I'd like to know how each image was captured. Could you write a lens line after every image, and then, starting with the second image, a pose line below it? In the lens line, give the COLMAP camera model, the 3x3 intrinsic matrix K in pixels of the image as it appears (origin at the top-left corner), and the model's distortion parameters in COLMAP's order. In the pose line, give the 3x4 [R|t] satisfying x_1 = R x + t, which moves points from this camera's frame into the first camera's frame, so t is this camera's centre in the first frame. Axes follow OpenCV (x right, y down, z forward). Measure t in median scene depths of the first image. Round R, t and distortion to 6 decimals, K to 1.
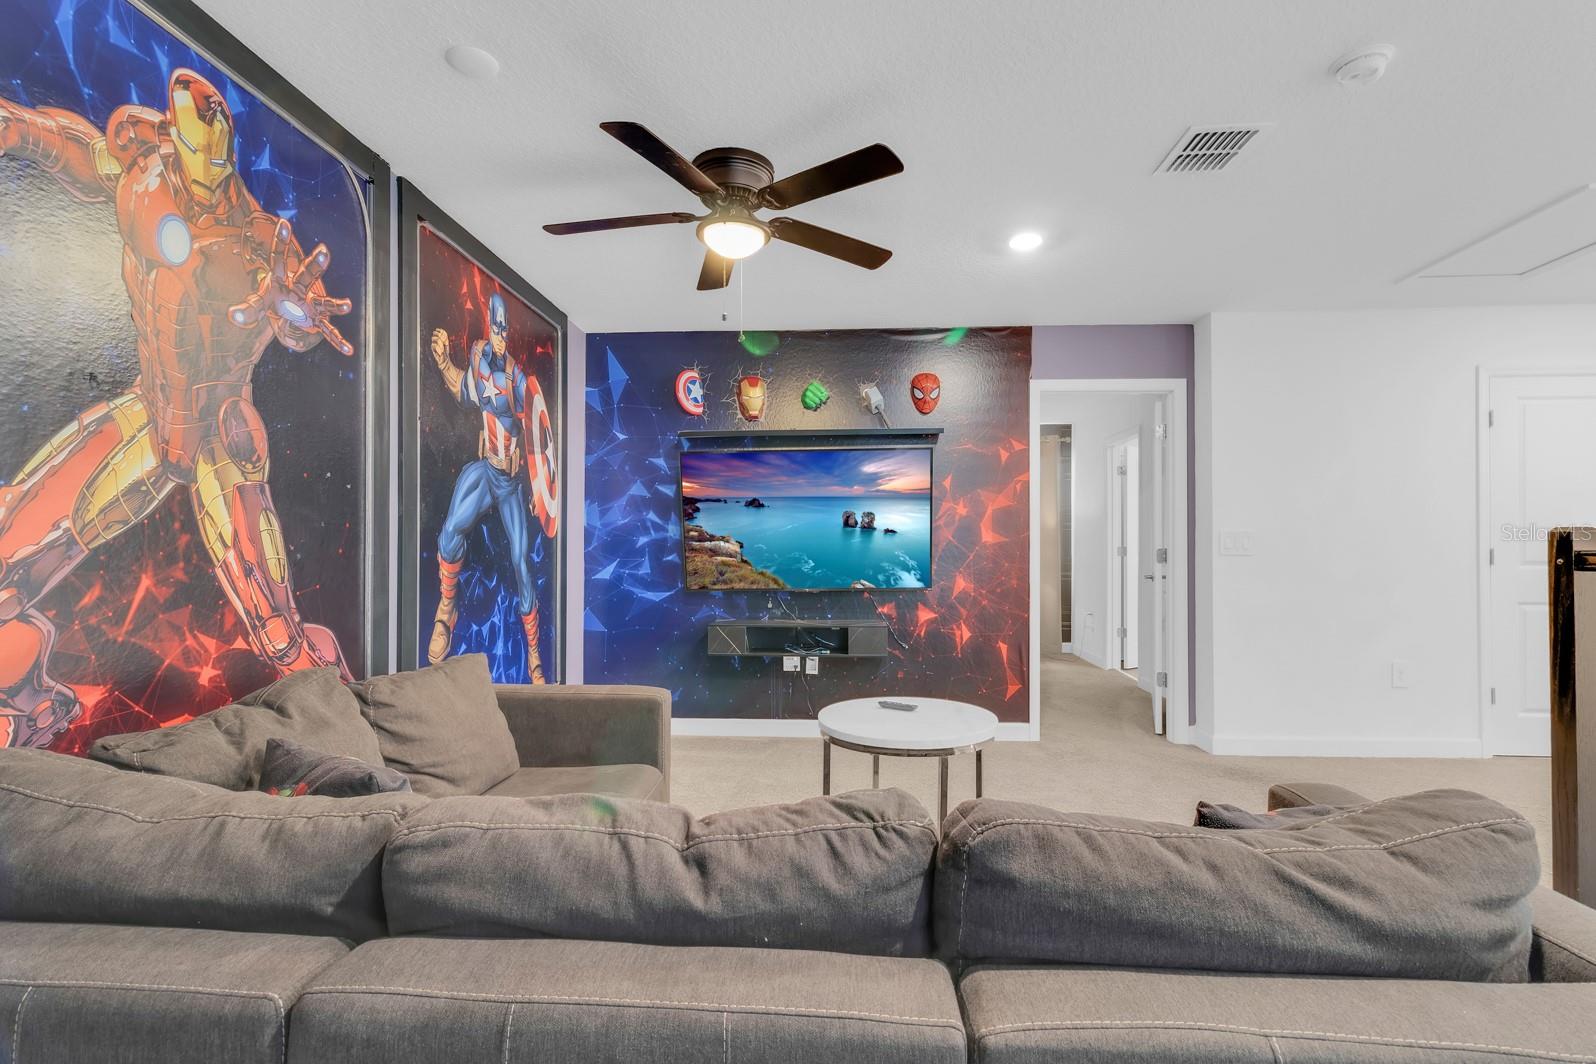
lens RADIAL K [[732.4, 0, 820.1], [0, 732.4, 537.6], [0, 0, 1]] dist [0.000258, 0.000115]
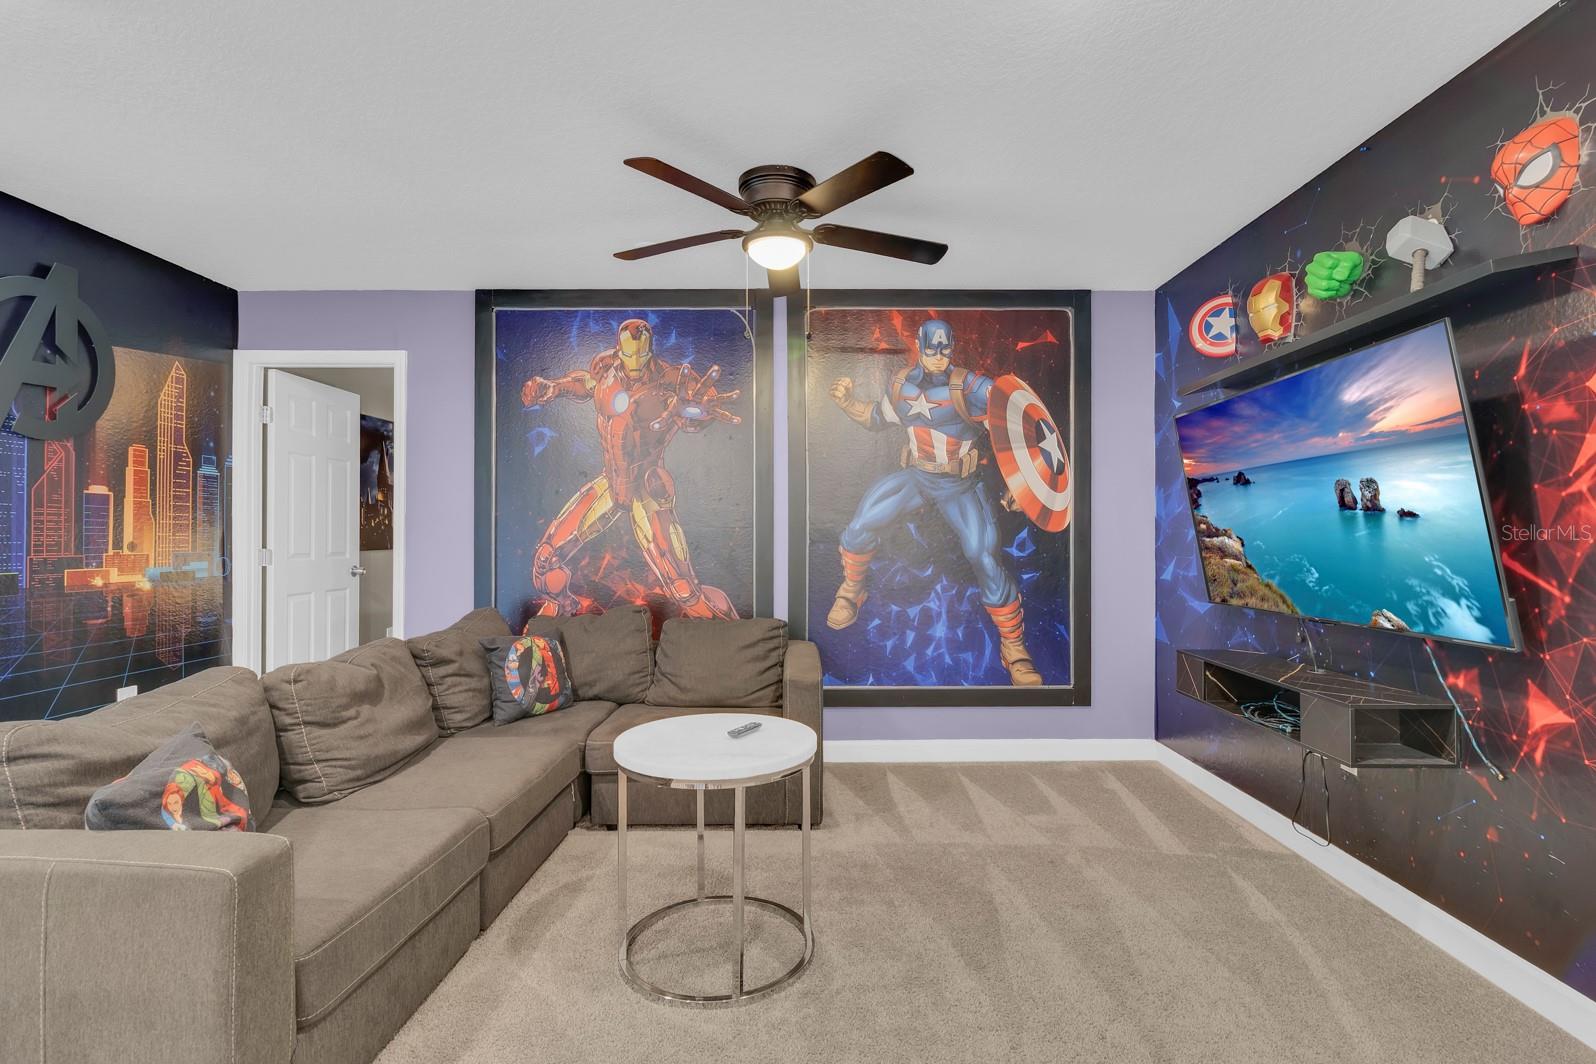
lens RADIAL K [[759.9, 0, 803.0], [0, 759.9, 524.7], [0, 0, 1]] dist [-0.002047, 0.000267]
pose [[0.049559, -0.012747, -0.998690, 0.579637], [0.013139, 0.999840, -0.012110, -0.001428], [0.998685, -0.012521, 0.049718, 0.583300]]
